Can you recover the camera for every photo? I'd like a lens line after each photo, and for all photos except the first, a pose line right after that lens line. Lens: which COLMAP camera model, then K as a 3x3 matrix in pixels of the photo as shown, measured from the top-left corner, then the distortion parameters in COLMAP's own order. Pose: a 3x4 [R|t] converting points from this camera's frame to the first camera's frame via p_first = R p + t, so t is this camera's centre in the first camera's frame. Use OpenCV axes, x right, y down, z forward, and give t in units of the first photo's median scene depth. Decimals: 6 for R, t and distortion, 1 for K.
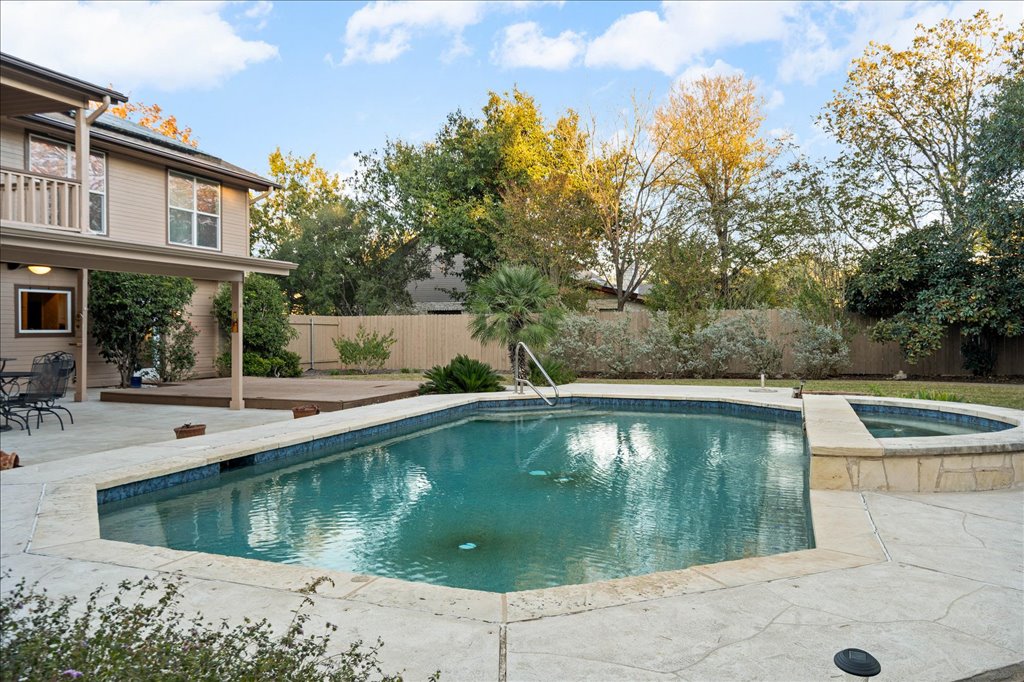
lens RADIAL K [[721.7, 0, 484.4], [0, 721.7, 335.0], [0, 0, 1]] dist [-0.001587, -0.000953]
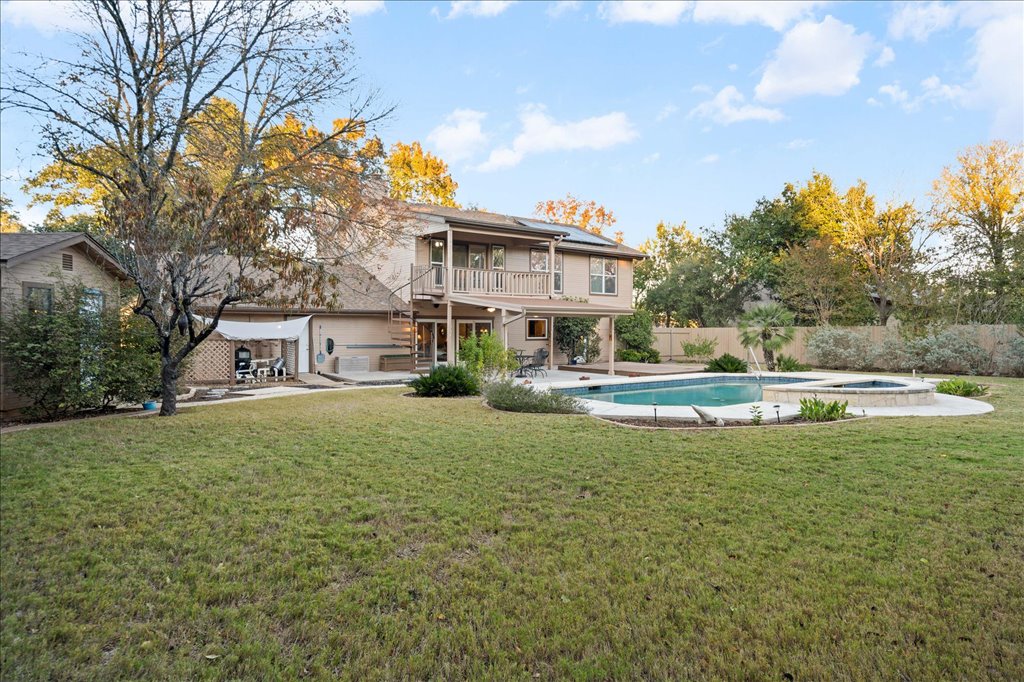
lens RADIAL K [[501.9, 0, 513.2], [0, 501.9, 338.4], [0, 0, 1]] dist [0.001313, -0.000666]
pose [[0.830828, 0.007801, -0.556475, 0.161949], [-0.005459, 0.999968, 0.005868, -0.010865], [0.556503, -0.001837, 0.830844, -0.276369]]
